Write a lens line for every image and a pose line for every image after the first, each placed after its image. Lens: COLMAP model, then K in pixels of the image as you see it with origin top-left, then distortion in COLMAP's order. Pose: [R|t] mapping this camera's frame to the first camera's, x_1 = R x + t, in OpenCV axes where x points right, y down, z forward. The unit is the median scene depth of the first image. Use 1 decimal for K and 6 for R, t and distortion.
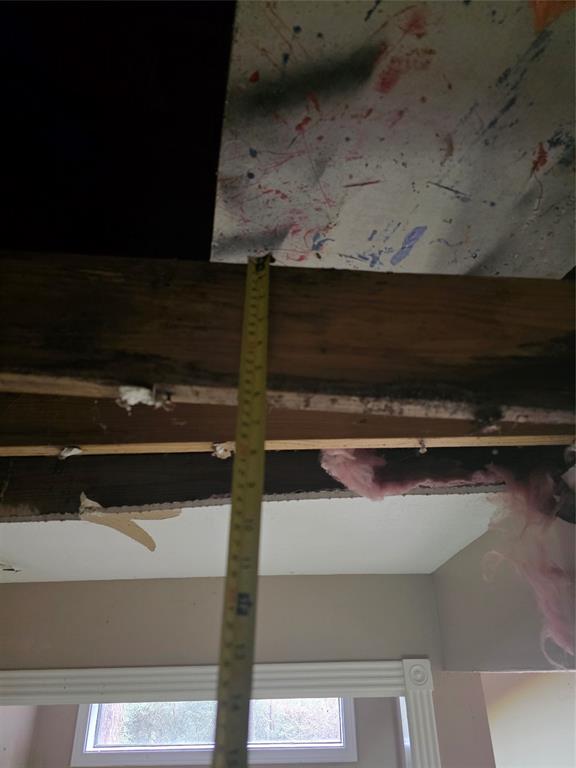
lens RADIAL K [[526.4, 0, 292.1], [0, 526.4, 381.8], [0, 0, 1]] dist [0.034286, -0.007861]
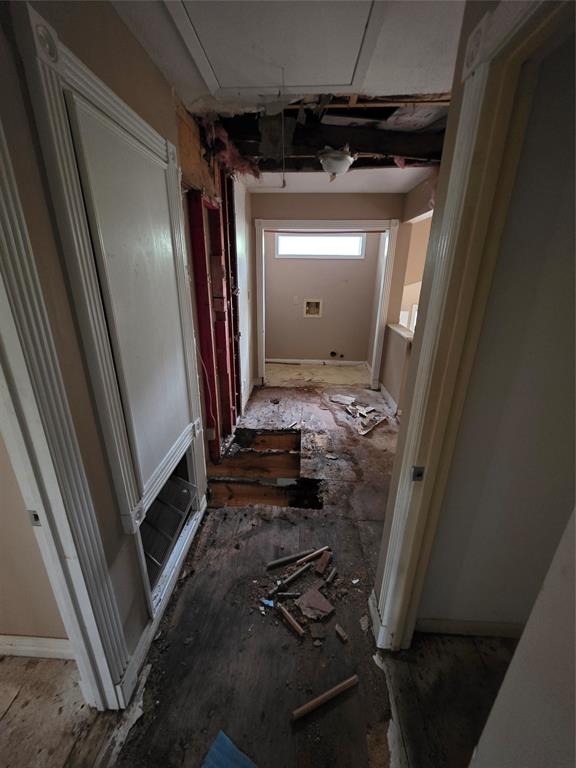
lens RADIAL K [[307.9, 0, 286.6], [0, 307.9, 378.0], [0, 0, 1]] dist [-0.000476, -0.000090]
pose [[0.998530, 0.041544, -0.034802, -0.725040], [-0.001019, 0.656434, 0.754383, -0.627687], [0.054185, -0.753239, 0.655512, -2.269921]]
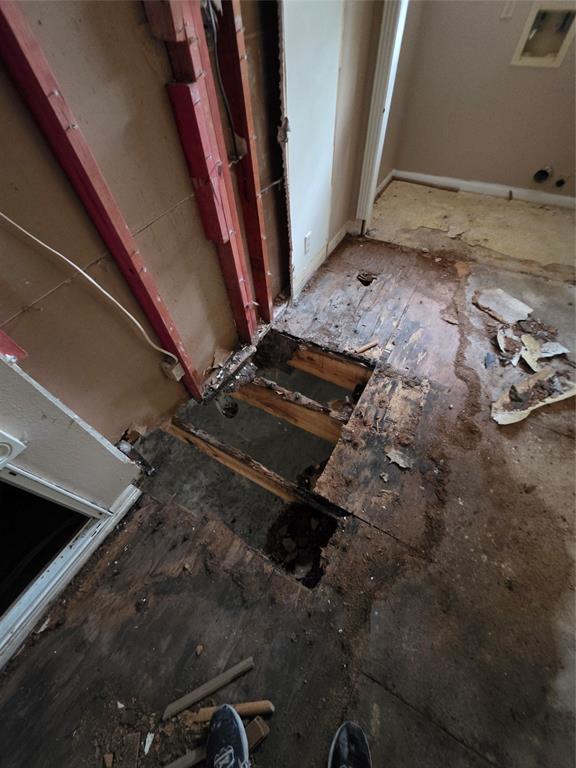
lens RADIAL K [[307.9, 0, 287.4], [0, 307.9, 381.3], [0, 0, 1]] dist [-0.000476, -0.000090]
pose [[0.874056, 0.374832, -0.309074, -0.507780], [0.270169, 0.153722, 0.950462, 0.548803], [0.403775, -0.914260, 0.033094, -0.720104]]
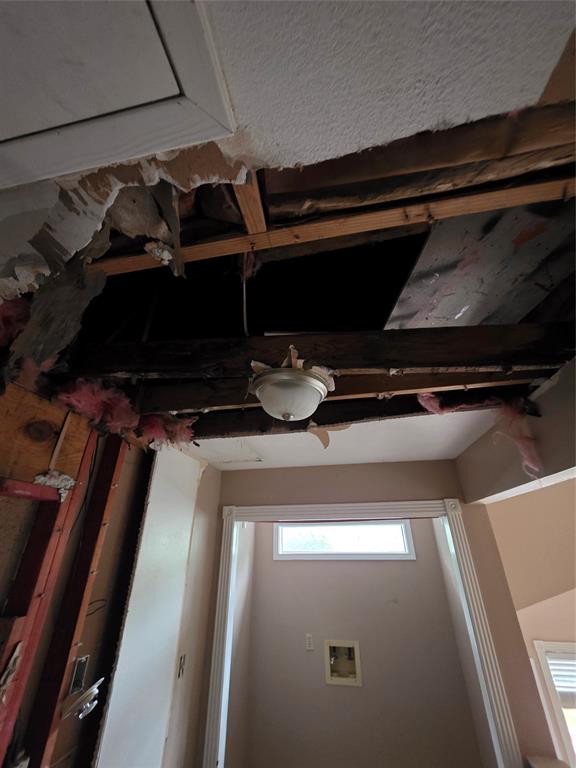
lens RADIAL K [[307.9, 0, 286.6], [0, 307.9, 378.7], [0, 0, 1]] dist [-0.000476, -0.000090]
pose [[0.983520, -0.078013, -0.163100, -0.320427], [0.080512, 0.996715, 0.008757, -0.001576], [0.161881, -0.021744, 0.986571, -0.525211]]
